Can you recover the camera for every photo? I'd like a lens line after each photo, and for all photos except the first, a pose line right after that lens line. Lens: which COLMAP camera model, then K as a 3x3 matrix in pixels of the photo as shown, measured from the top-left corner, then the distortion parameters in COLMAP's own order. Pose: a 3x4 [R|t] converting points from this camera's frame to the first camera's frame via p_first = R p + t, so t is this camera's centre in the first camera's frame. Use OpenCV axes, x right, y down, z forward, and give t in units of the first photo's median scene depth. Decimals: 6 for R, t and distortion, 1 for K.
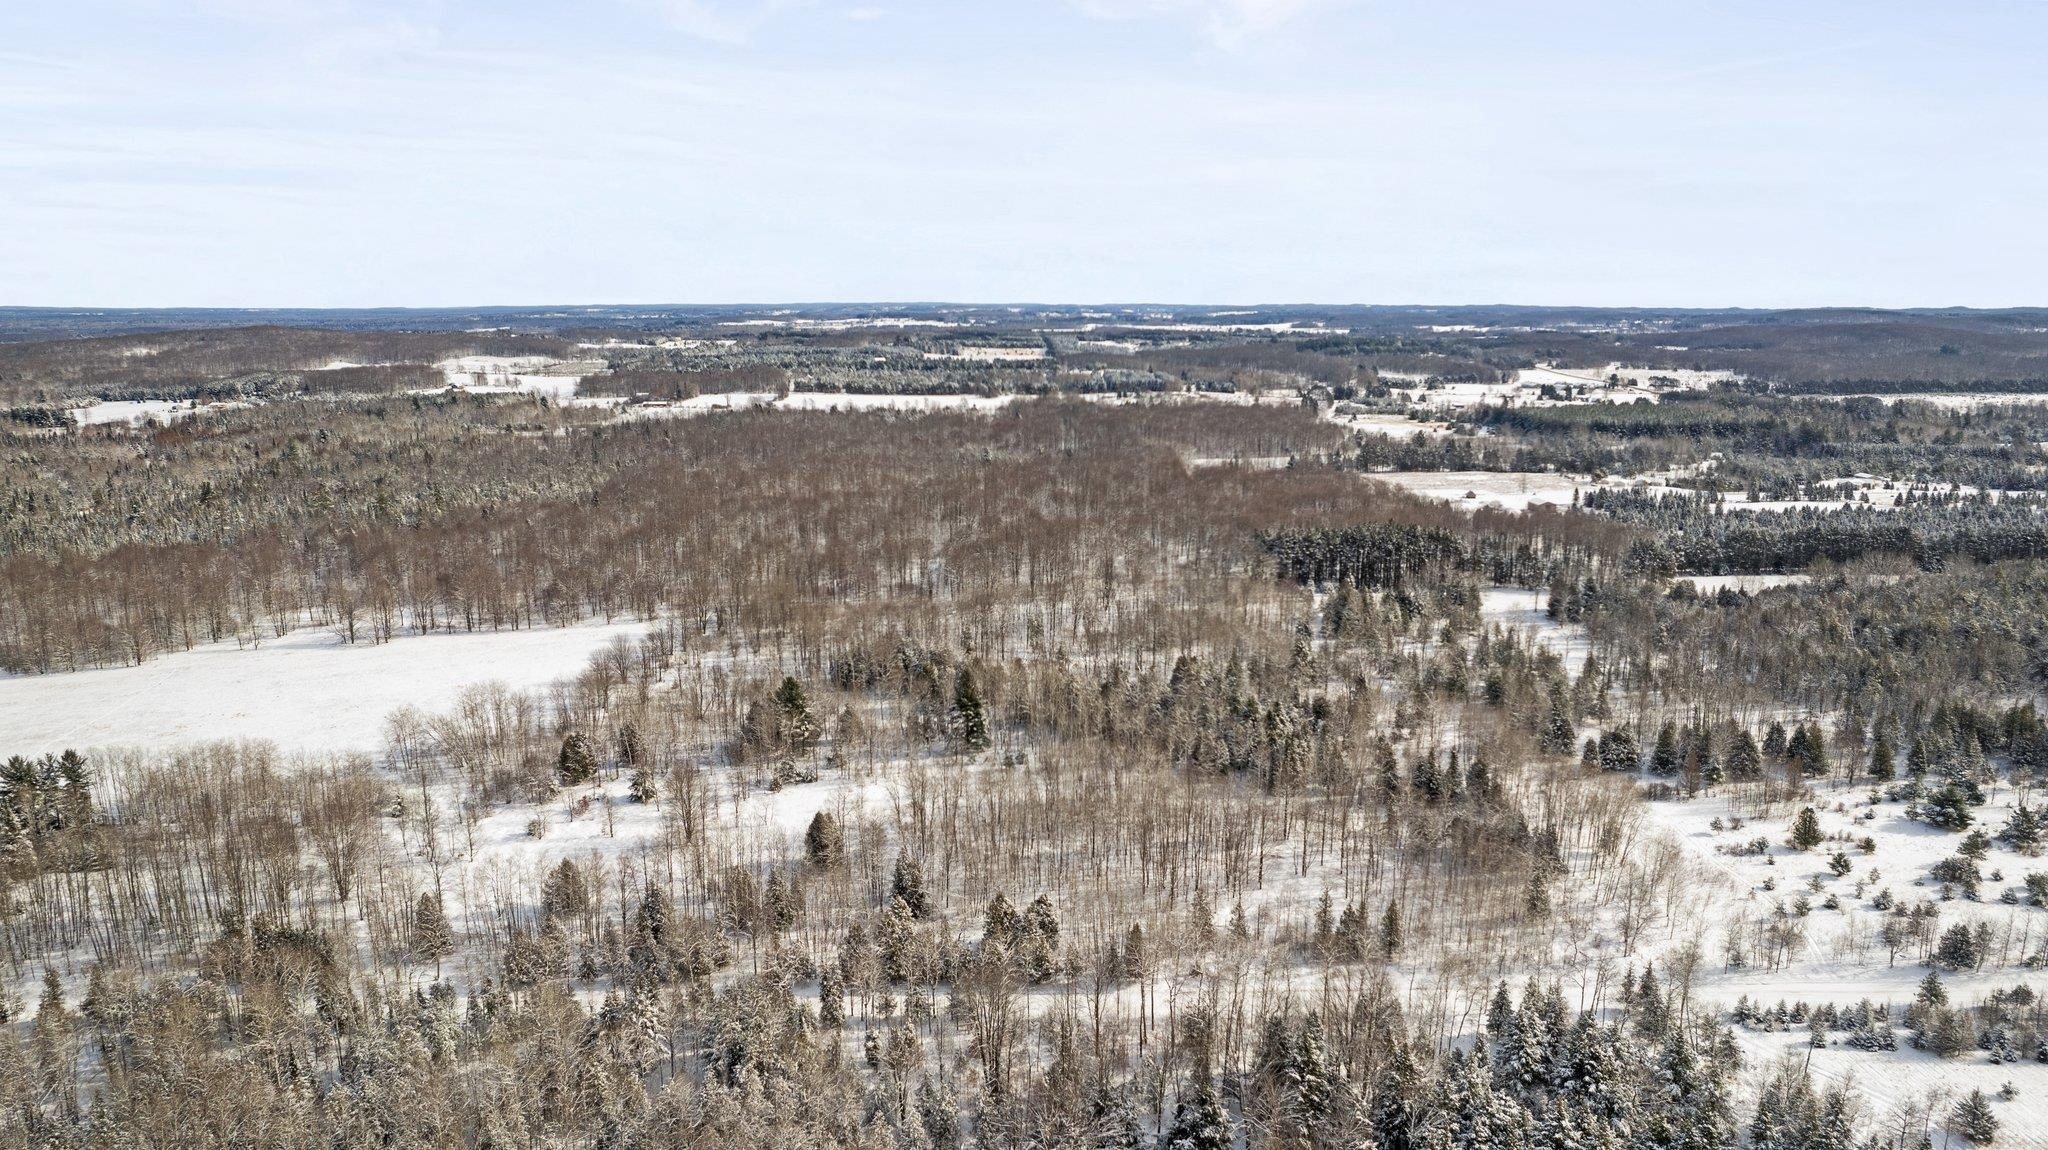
lens RADIAL K [[1349.9, 0, 1024.0], [0, 1349.9, 575.0], [0, 0, 1]] dist [-0.066663, 0.055647]
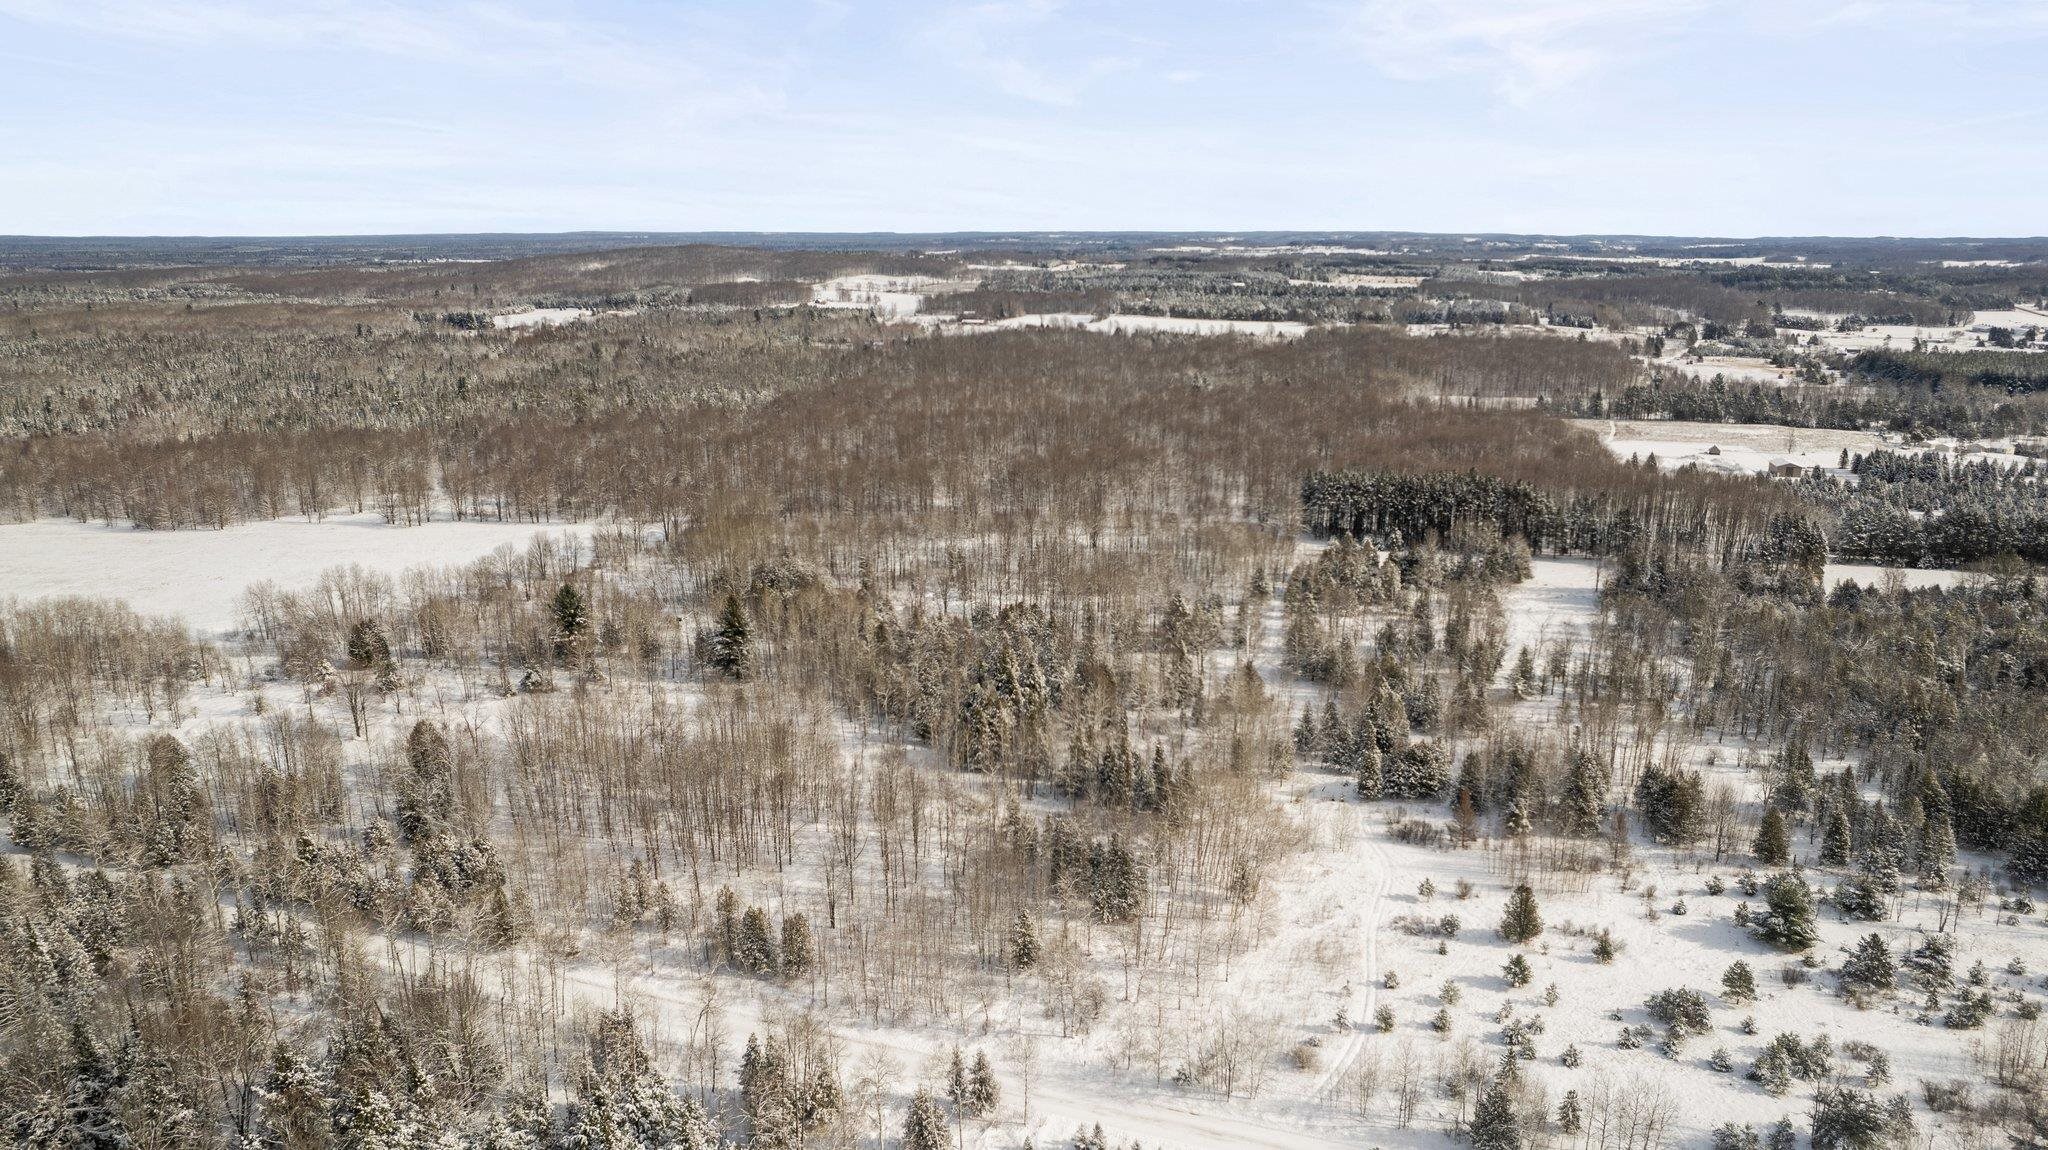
lens RADIAL K [[1321.6, 0, 1024.0], [0, 1321.6, 575.0], [0, 0, 1]] dist [-0.070884, 0.060744]
pose [[0.943027, 0.085105, -0.321649, 0.139659], [-0.066889, 0.995489, 0.067286, -0.005861], [0.325924, -0.041938, 0.944465, 0.062100]]
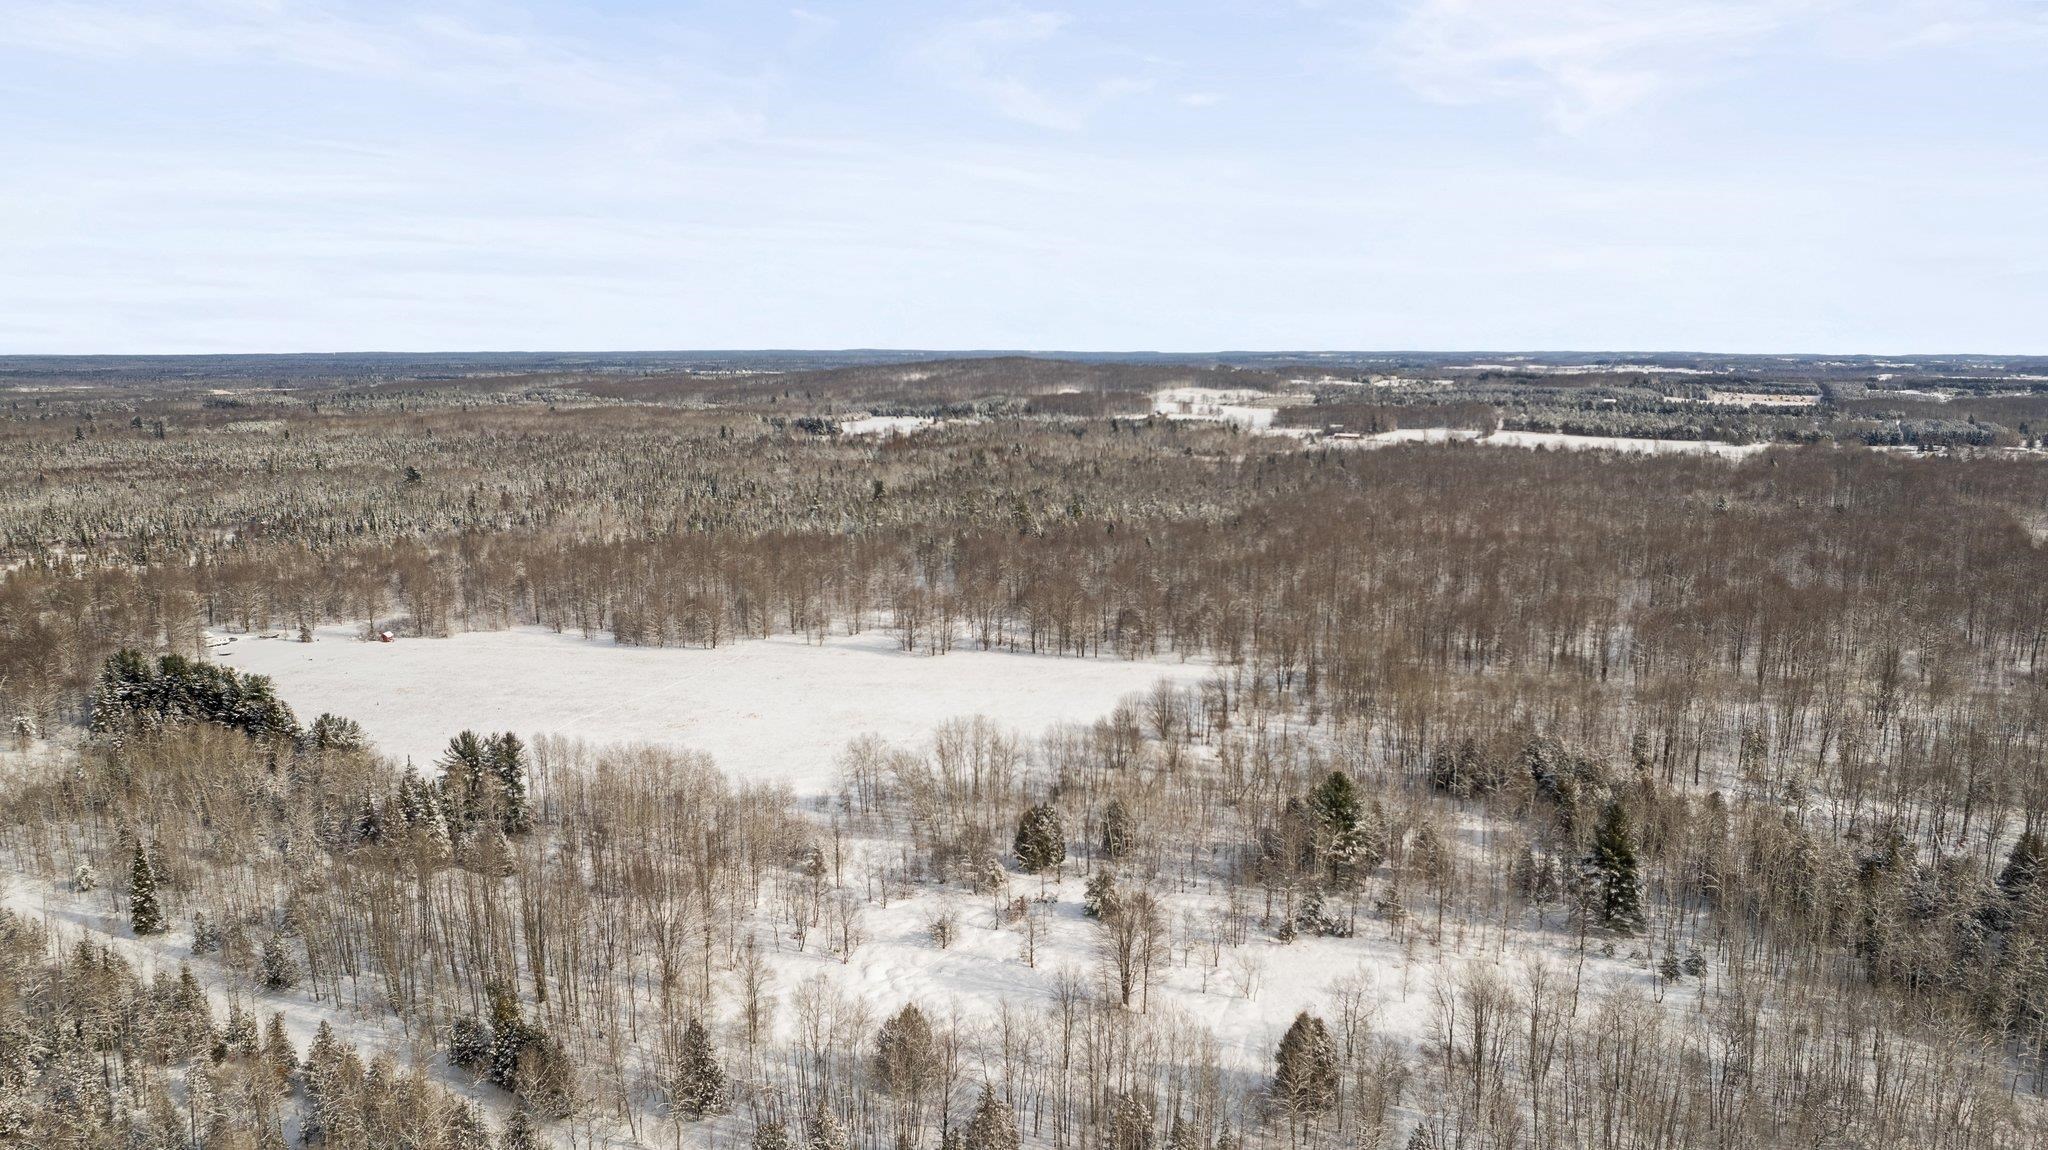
lens RADIAL K [[1332.6, 0, 1024.0], [0, 1332.6, 575.0], [0, 0, 1]] dist [-0.070394, 0.061713]
pose [[0.863251, 0.084830, -0.497596, 0.004755], [-0.100999, 0.994871, -0.005612, -0.001325], [0.494568, 0.055101, 0.867391, 0.101630]]
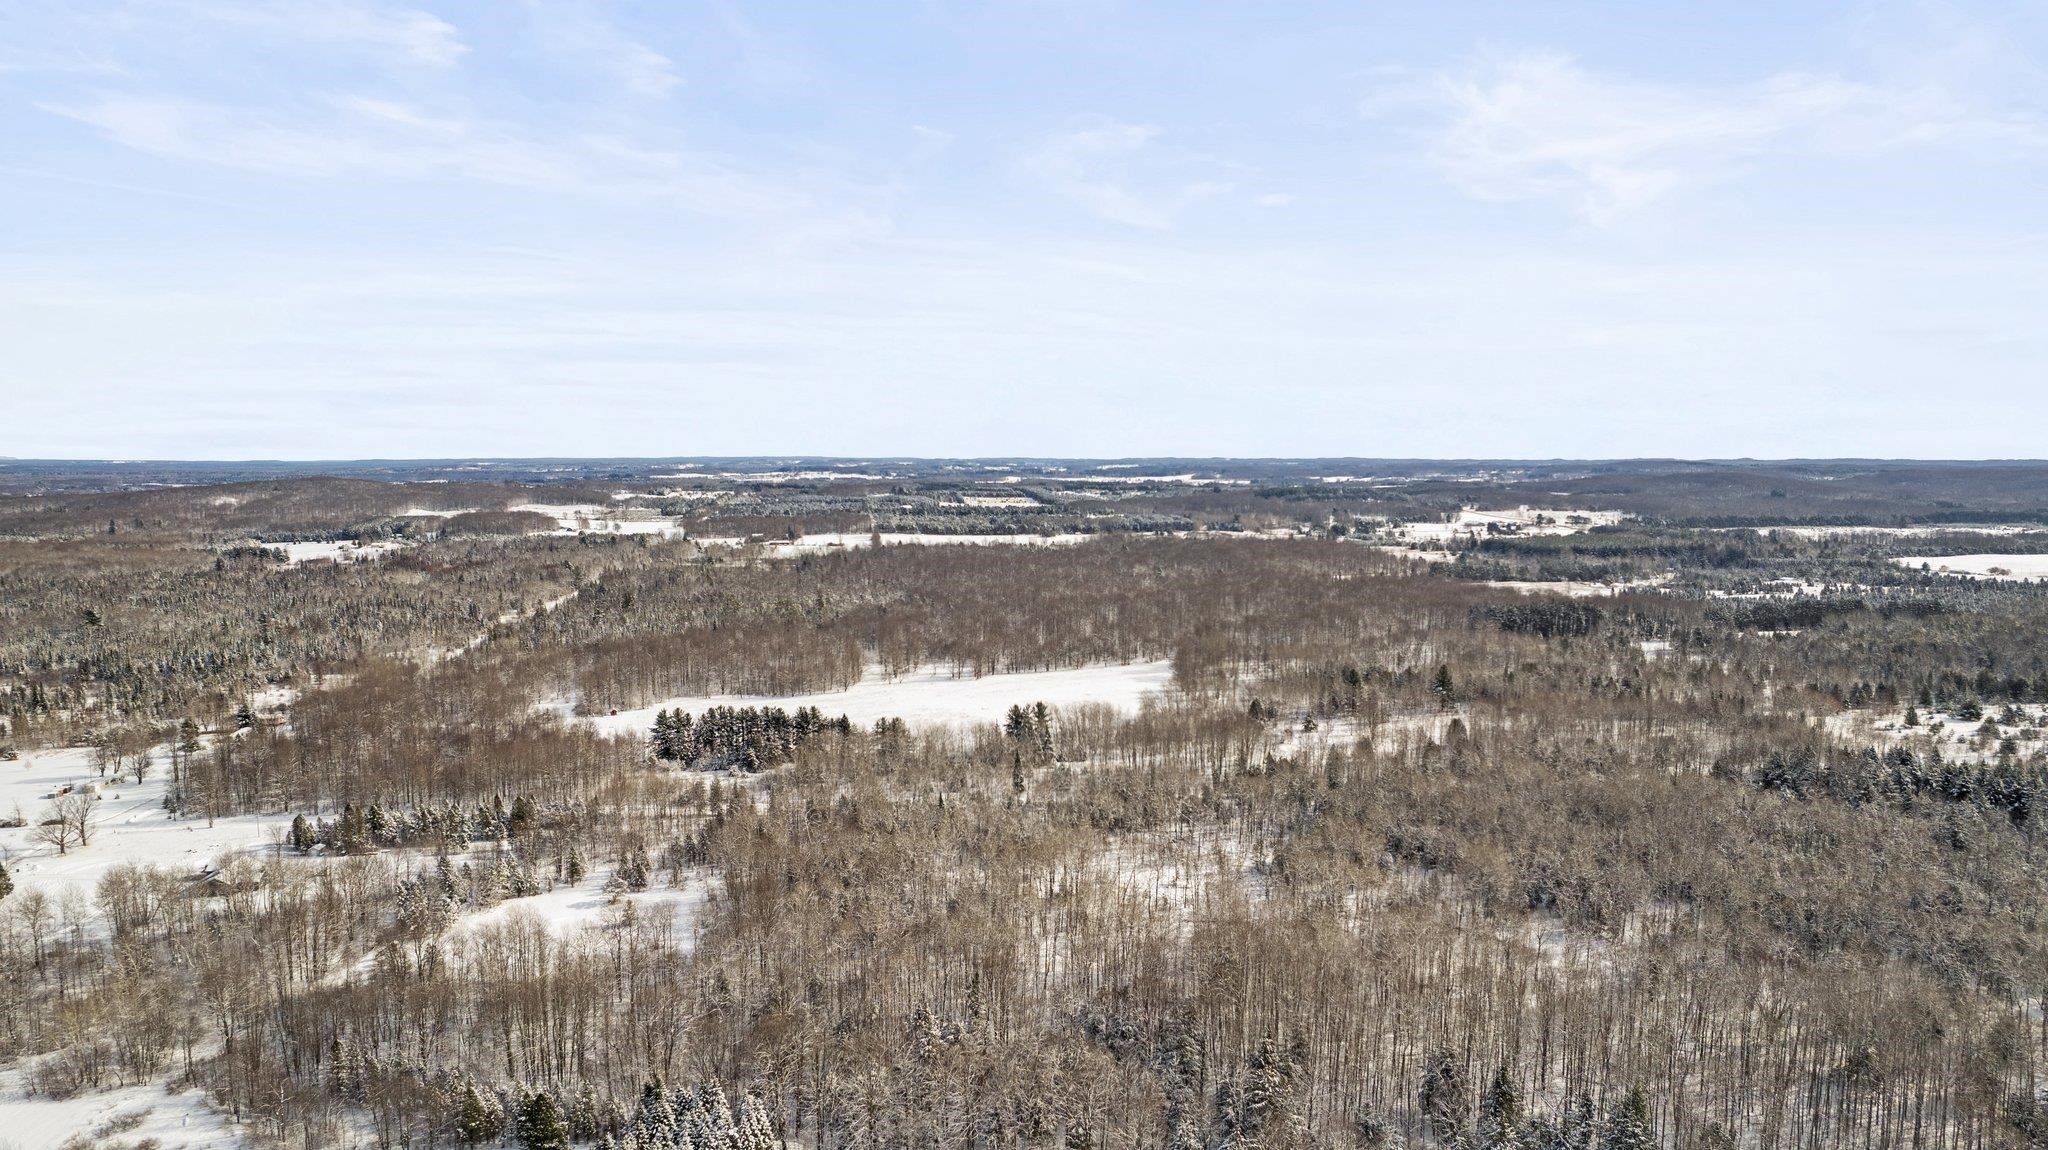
lens RADIAL K [[1321.6, 0, 1024.0], [0, 1321.6, 575.0], [0, 0, 1]] dist [-0.070884, 0.060744]
pose [[0.994423, -0.009835, 0.105007, -0.243779], [0.021337, 0.993815, -0.108983, 0.041275], [-0.103286, 0.110616, 0.988482, -0.212351]]
